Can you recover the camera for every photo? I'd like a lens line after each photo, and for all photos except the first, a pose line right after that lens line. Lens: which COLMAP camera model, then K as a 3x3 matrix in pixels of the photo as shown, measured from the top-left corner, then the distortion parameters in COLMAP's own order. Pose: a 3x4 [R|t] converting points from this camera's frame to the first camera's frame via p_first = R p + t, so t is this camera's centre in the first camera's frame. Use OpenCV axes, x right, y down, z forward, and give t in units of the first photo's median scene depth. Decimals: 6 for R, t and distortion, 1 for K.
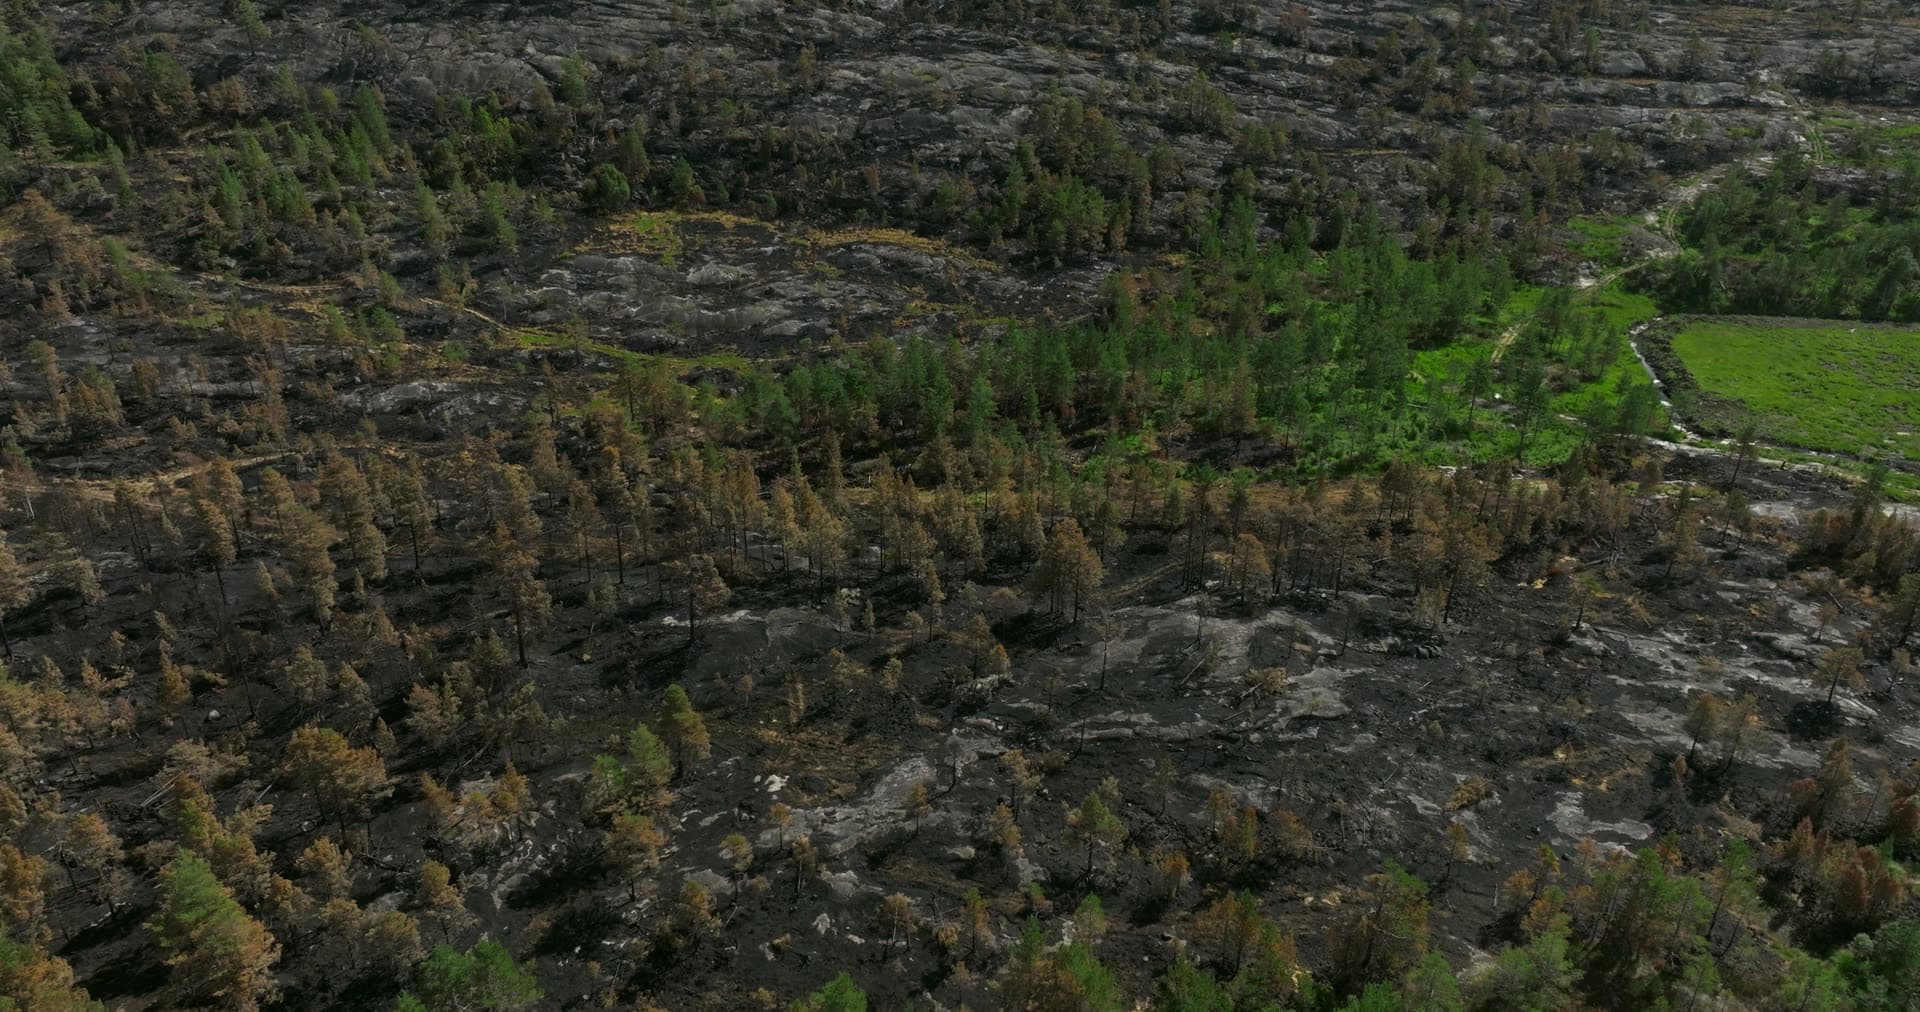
lens RADIAL K [[1351.4, 0, 960.0], [0, 1351.4, 506.0], [0, 0, 1]] dist [0.001228, 0.013887]
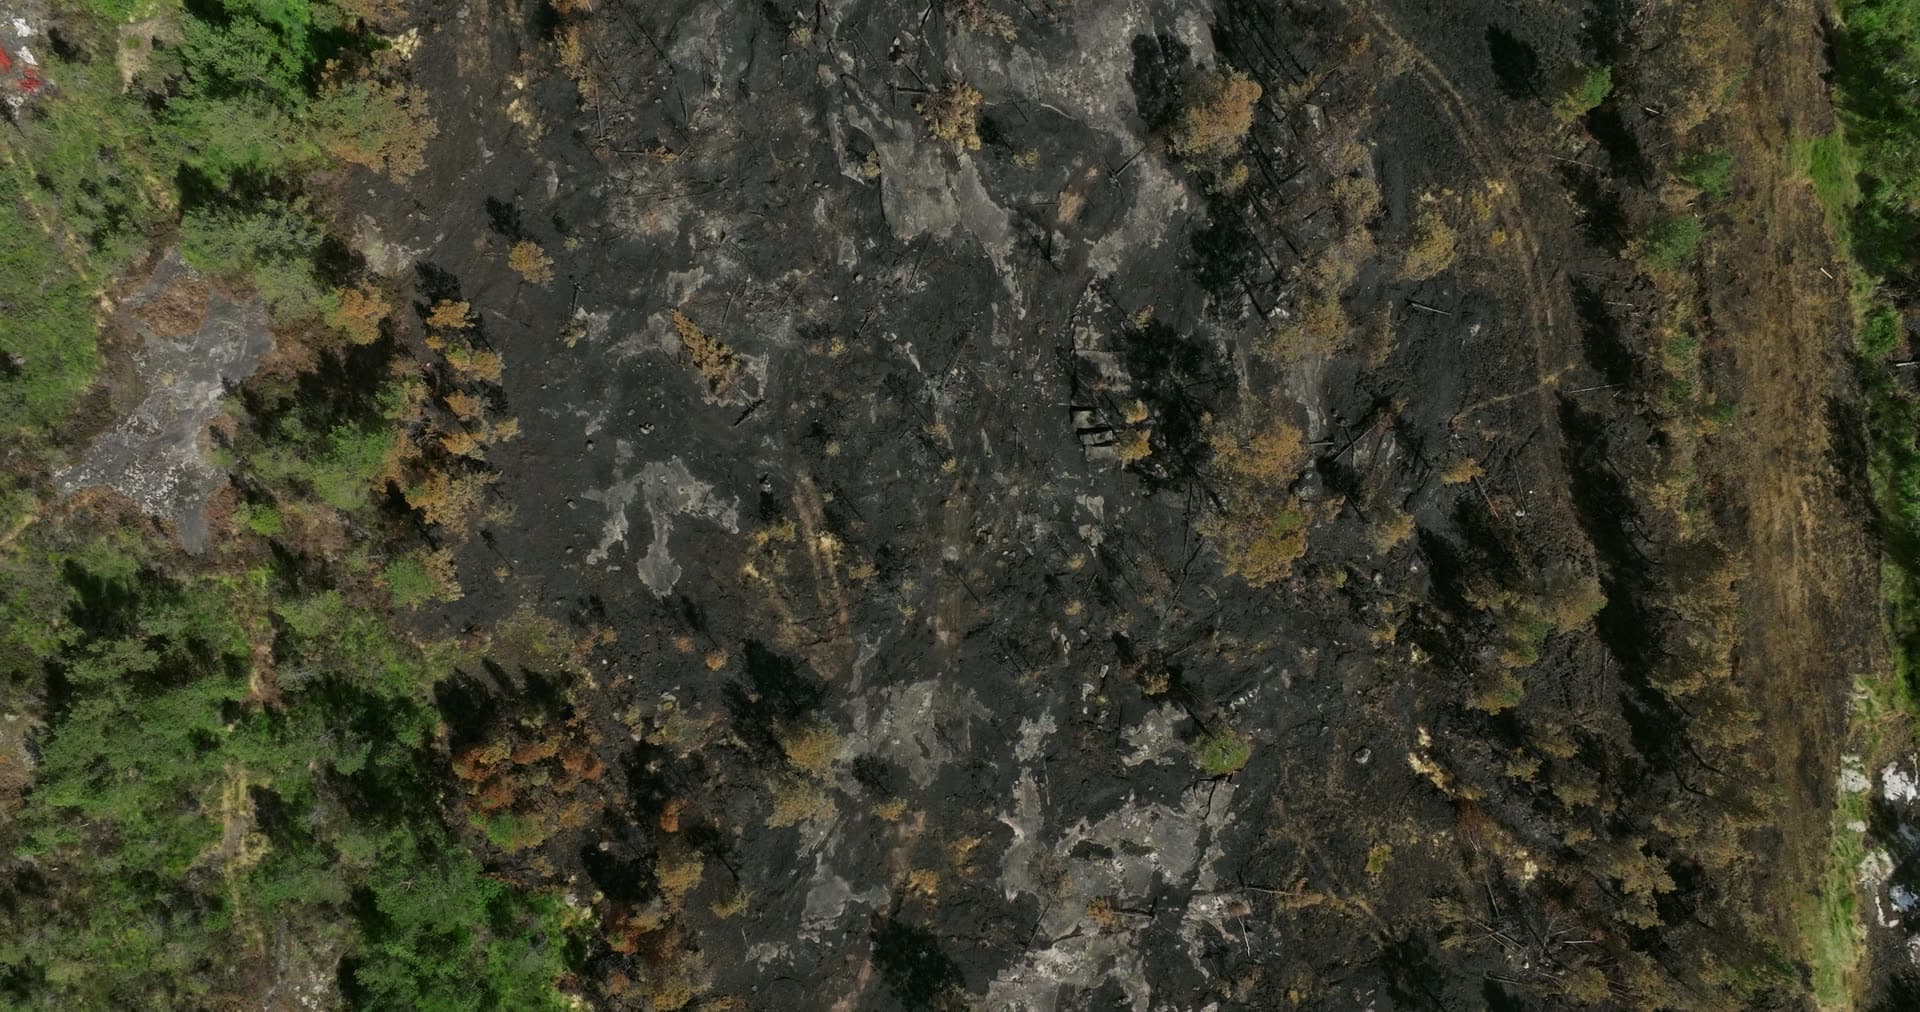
lens RADIAL K [[1377.1, 0, 960.0], [0, 1377.1, 506.0], [0, 0, 1]] dist [0.005919, 0.001561]
pose [[-0.025650, 0.999622, -0.009906, 0.416049], [-0.470053, -0.003315, 0.882632, -0.440171], [0.882266, 0.027296, 0.469960, 0.707845]]
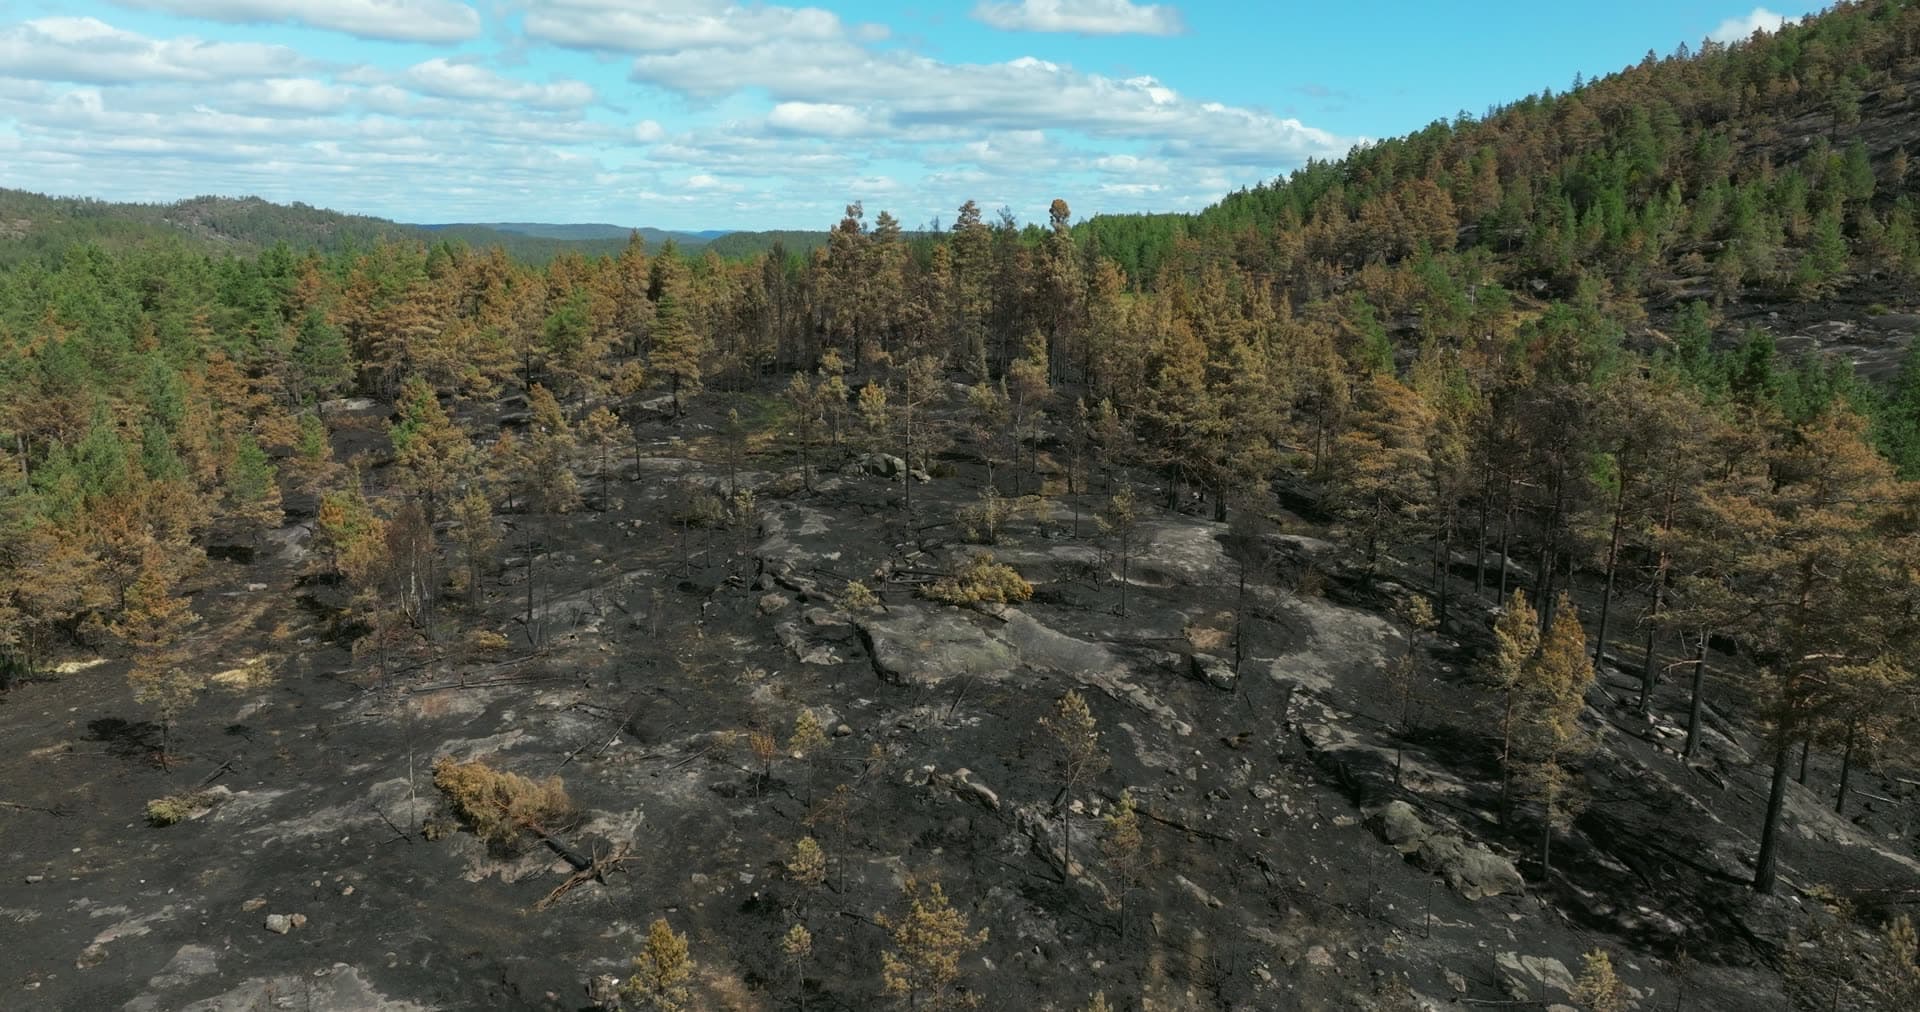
lens RADIAL K [[1351.4, 0, 960.0], [0, 1351.4, 506.0], [0, 0, 1]] dist [0.001228, 0.013887]
pose [[0.124032, 0.173991, -0.976905, 0.607342], [-0.446672, 0.888910, 0.101607, 0.071572], [0.886059, 0.423753, 0.187970, 0.913352]]
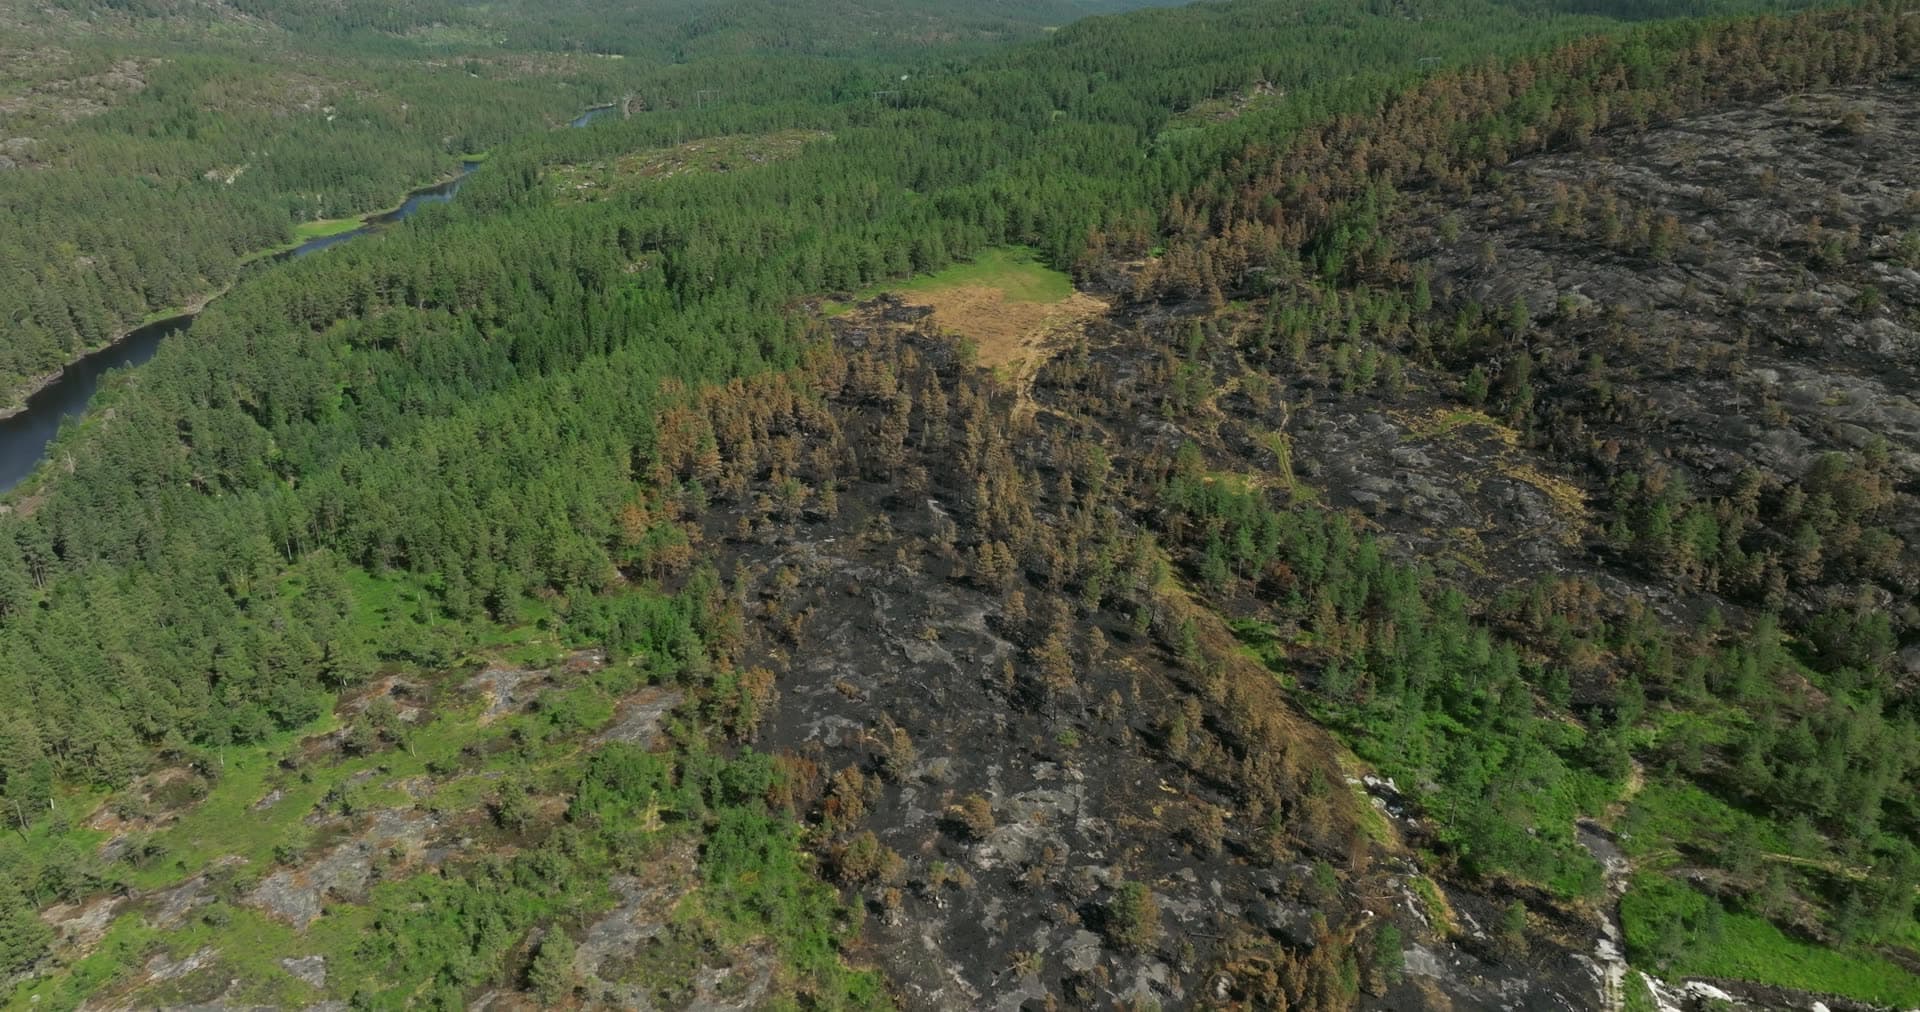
lens RADIAL K [[1351.4, 0, 960.0], [0, 1351.4, 506.0], [0, 0, 1]] dist [0.001228, 0.013887]
pose [[0.121437, 0.357805, -0.925866, 1.857043], [-0.448490, 0.851905, 0.270398, -0.529907], [0.885499, 0.382406, 0.263925, 0.494265]]
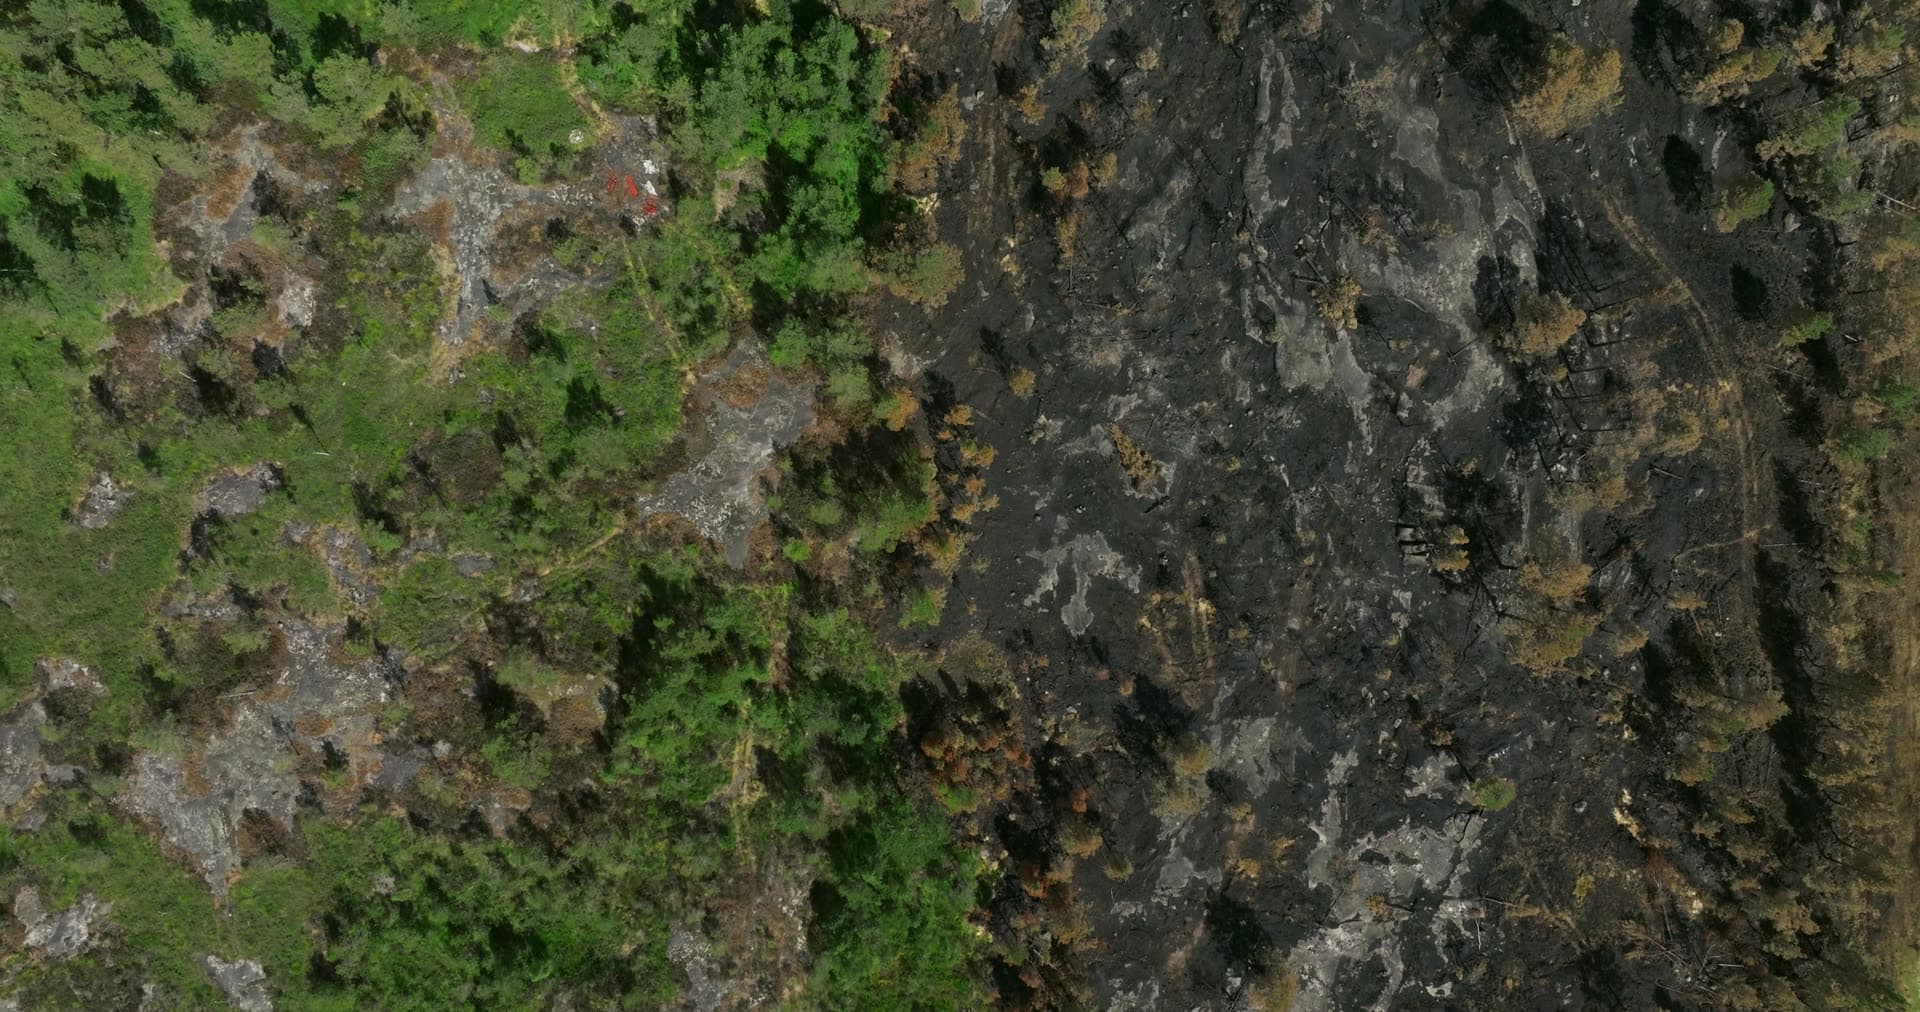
lens RADIAL K [[1351.4, 0, 960.0], [0, 1351.4, 506.0], [0, 0, 1]] dist [0.001228, 0.013887]
pose [[-0.124250, 0.992183, -0.011605, 0.393996], [-0.461580, -0.047442, 0.885829, -0.516935], [0.878354, 0.115421, 0.463867, 0.416304]]
